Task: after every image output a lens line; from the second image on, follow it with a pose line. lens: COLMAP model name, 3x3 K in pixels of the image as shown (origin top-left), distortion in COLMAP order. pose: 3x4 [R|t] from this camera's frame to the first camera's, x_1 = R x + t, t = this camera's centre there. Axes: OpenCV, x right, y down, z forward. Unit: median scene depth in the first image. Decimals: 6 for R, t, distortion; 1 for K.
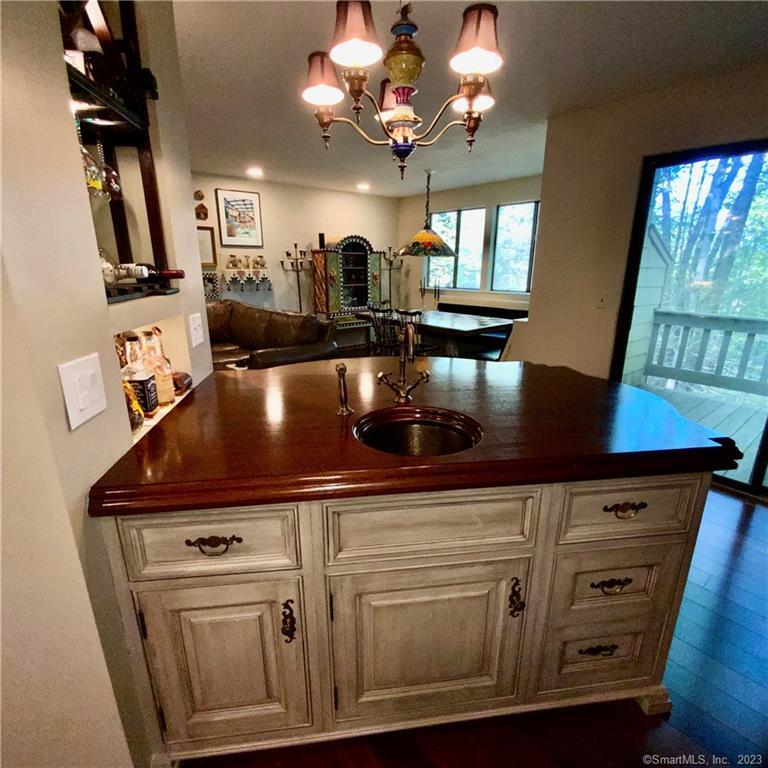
lens RADIAL K [[414.6, 0, 385.9], [0, 414.6, 386.3], [0, 0, 1]] dist [0.018980, -0.016889]
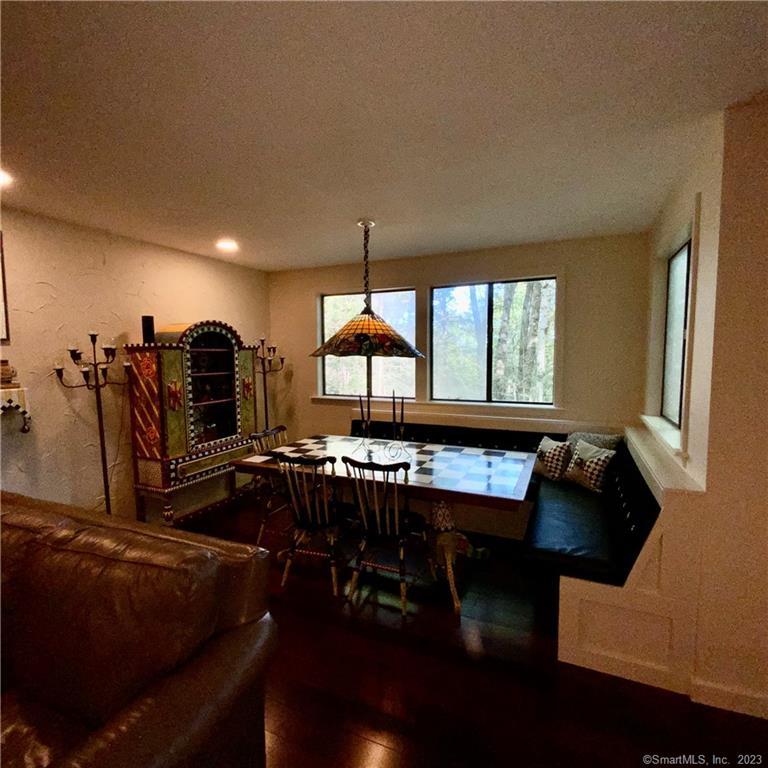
lens RADIAL K [[414.6, 0, 385.9], [0, 414.6, 386.3], [0, 0, 1]] dist [0.018980, -0.016889]
pose [[0.890499, -0.050205, 0.452207, -0.127116], [0.139279, 0.976260, -0.165886, -0.143810], [-0.433144, 0.210704, 0.876351, 0.405070]]
